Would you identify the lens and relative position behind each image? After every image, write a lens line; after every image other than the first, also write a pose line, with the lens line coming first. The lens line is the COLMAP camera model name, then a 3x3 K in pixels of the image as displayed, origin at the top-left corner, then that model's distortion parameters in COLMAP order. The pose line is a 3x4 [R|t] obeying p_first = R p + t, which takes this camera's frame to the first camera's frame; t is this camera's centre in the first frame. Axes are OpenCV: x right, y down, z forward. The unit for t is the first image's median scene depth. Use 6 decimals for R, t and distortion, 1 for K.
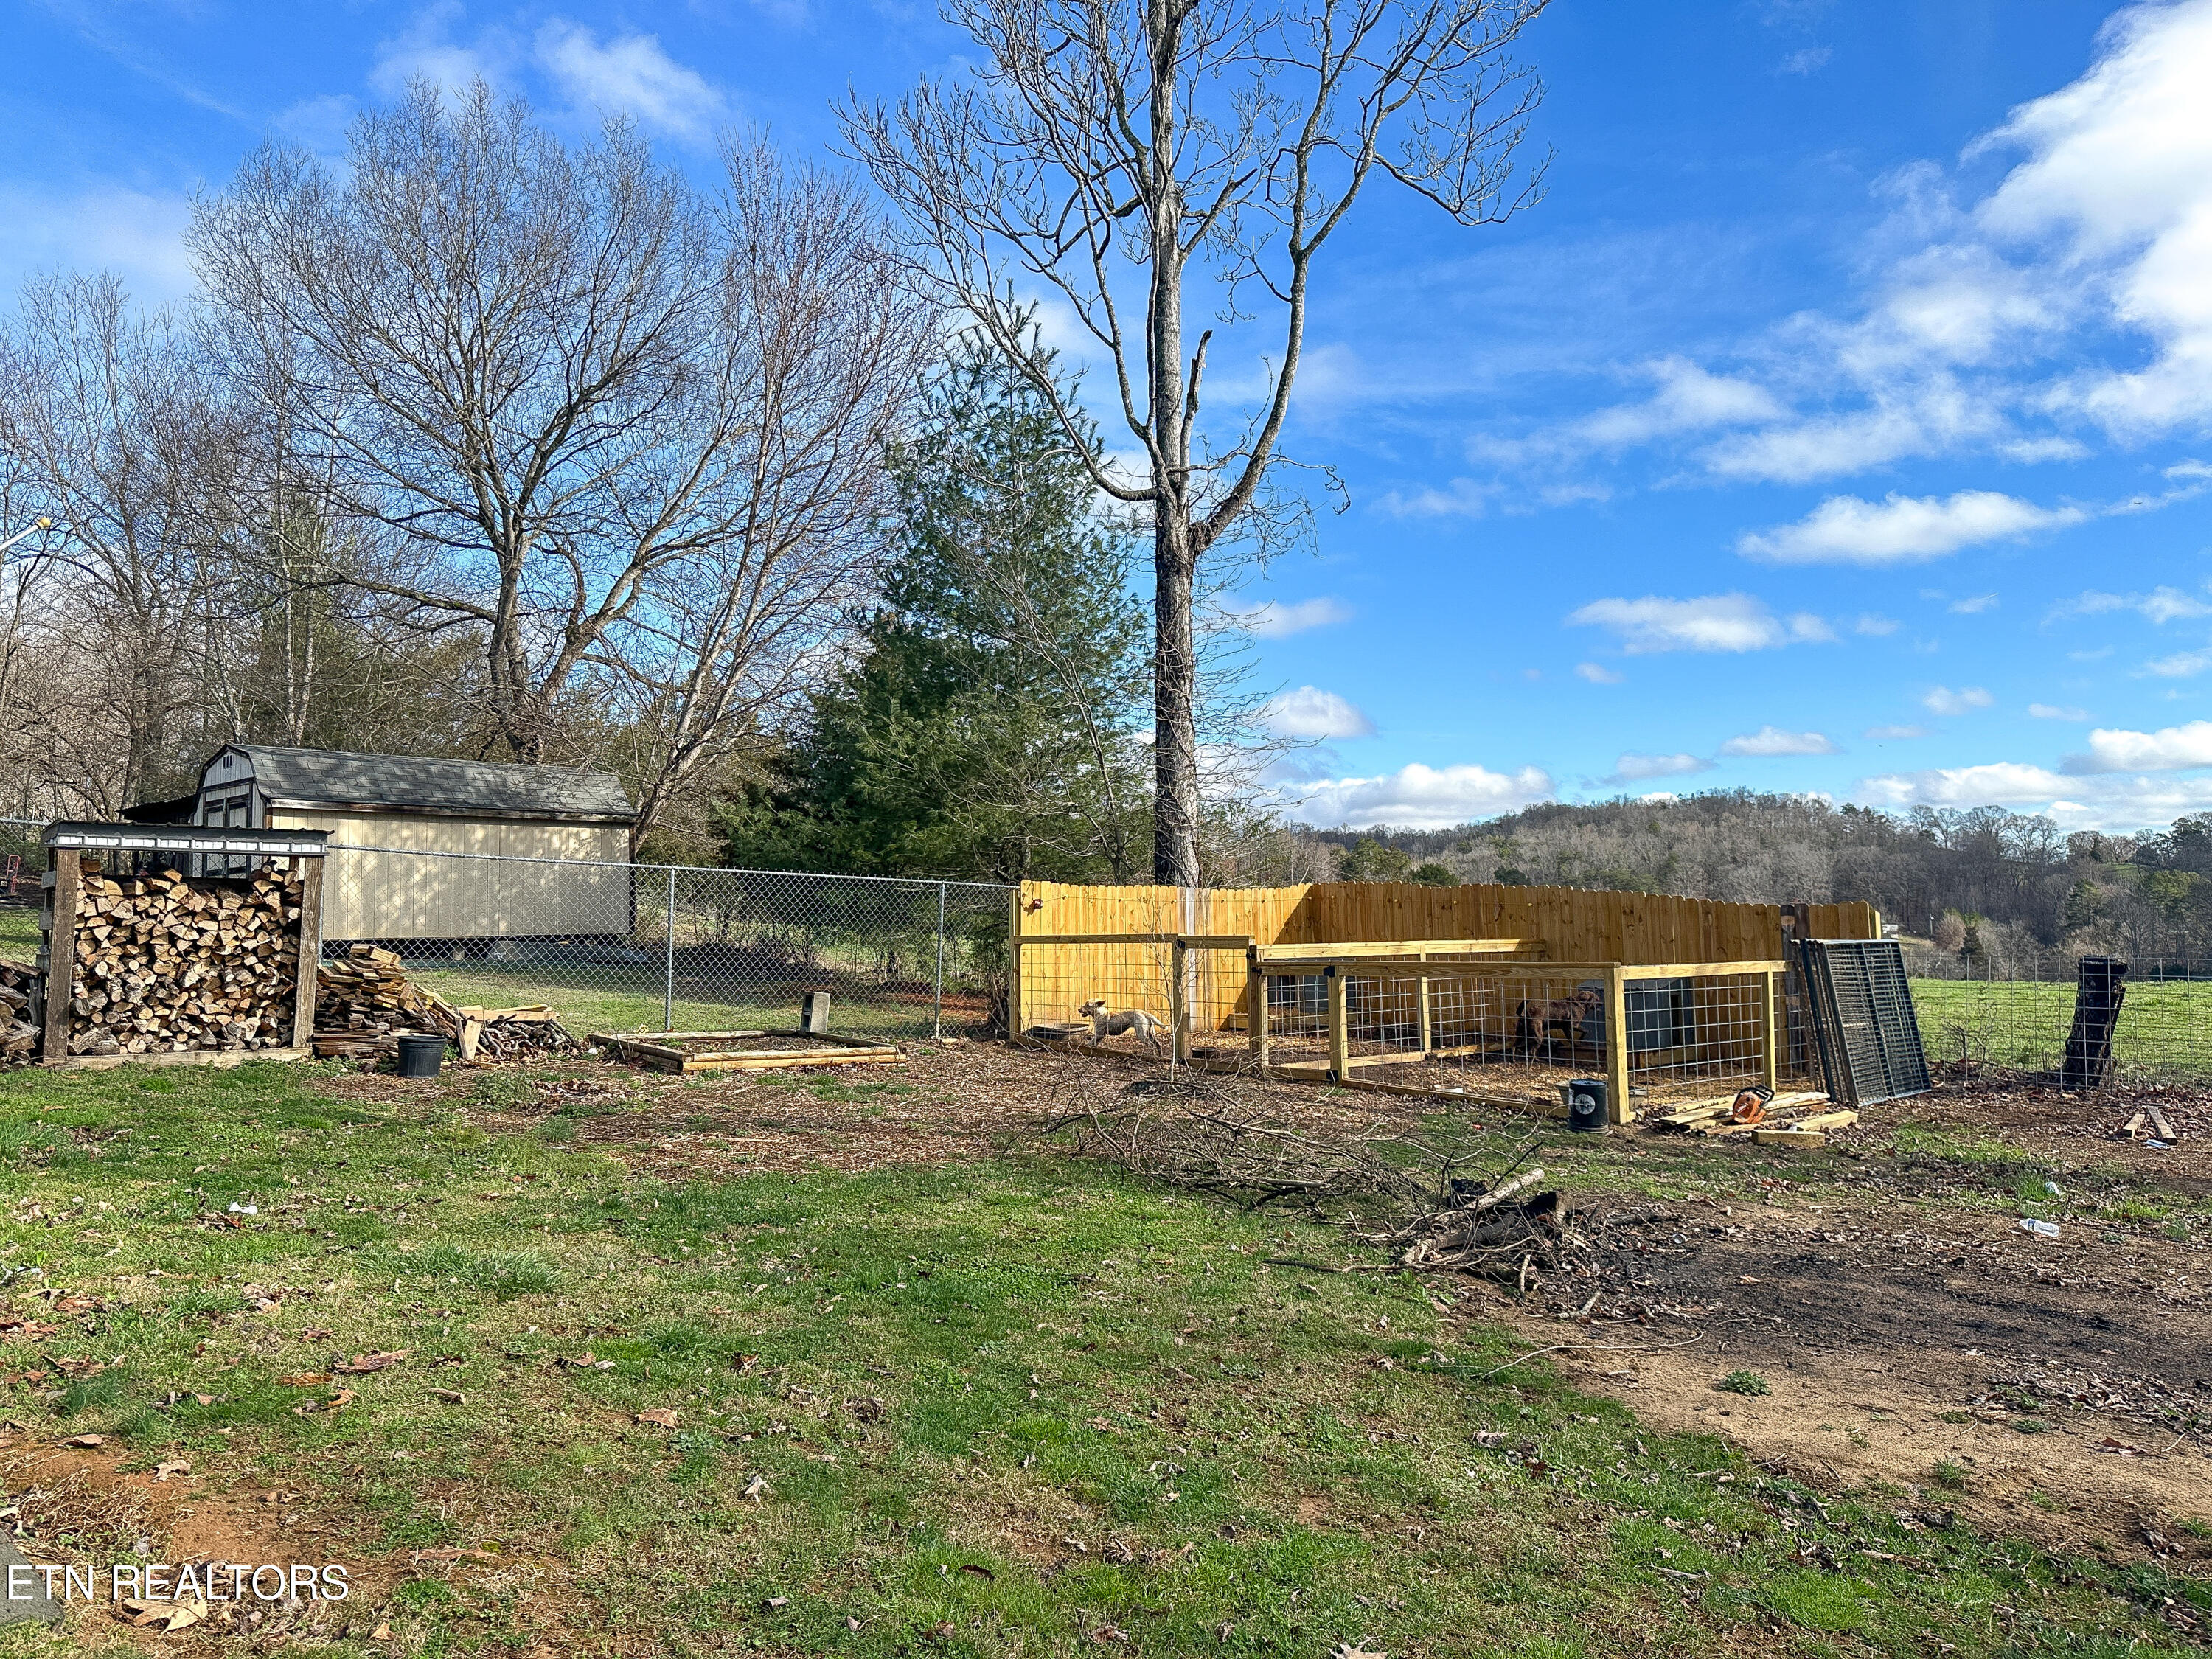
lens RADIAL K [[1567.7, 0, 1106.0], [0, 1567.7, 829.5], [0, 0, 1]] dist [0.129115, -0.225749]
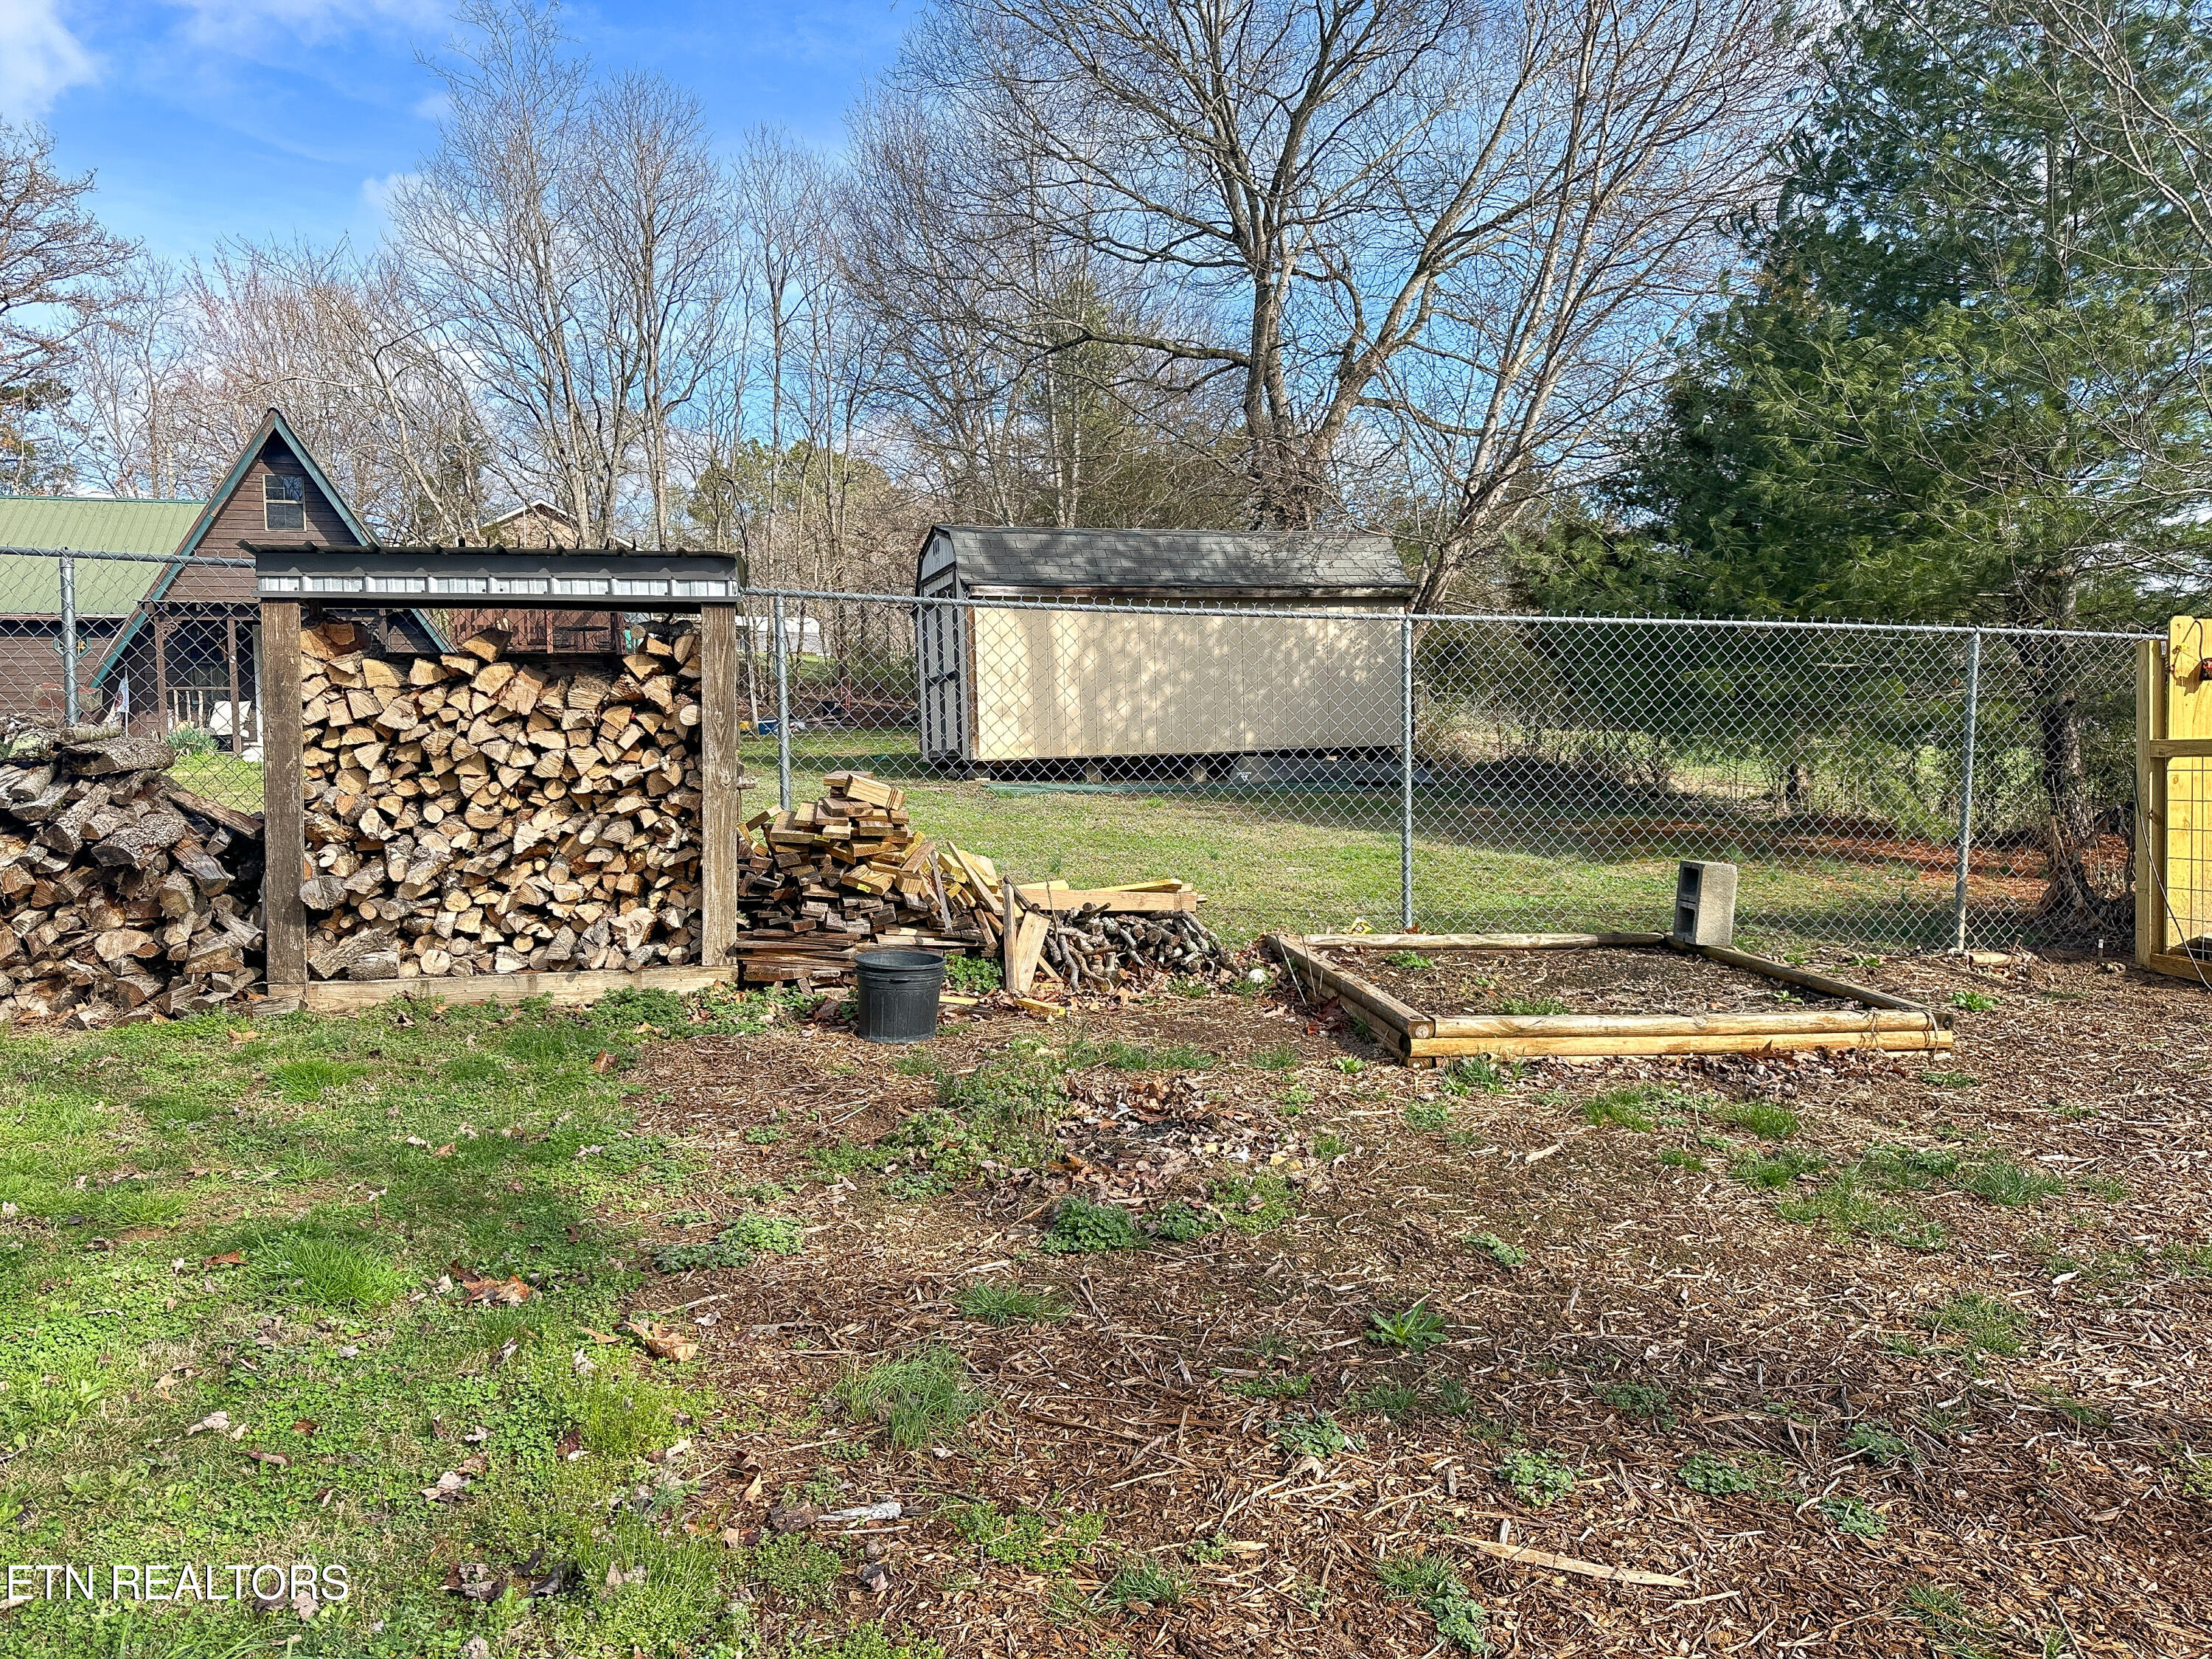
lens RADIAL K [[1567.7, 0, 1106.0], [0, 1567.7, 829.5], [0, 0, 1]] dist [0.129115, -0.225749]
pose [[0.872755, 0.011565, -0.488021, -0.126743], [0.046306, 0.993250, 0.106349, 0.039028], [0.485957, -0.115415, 0.866329, 0.579893]]
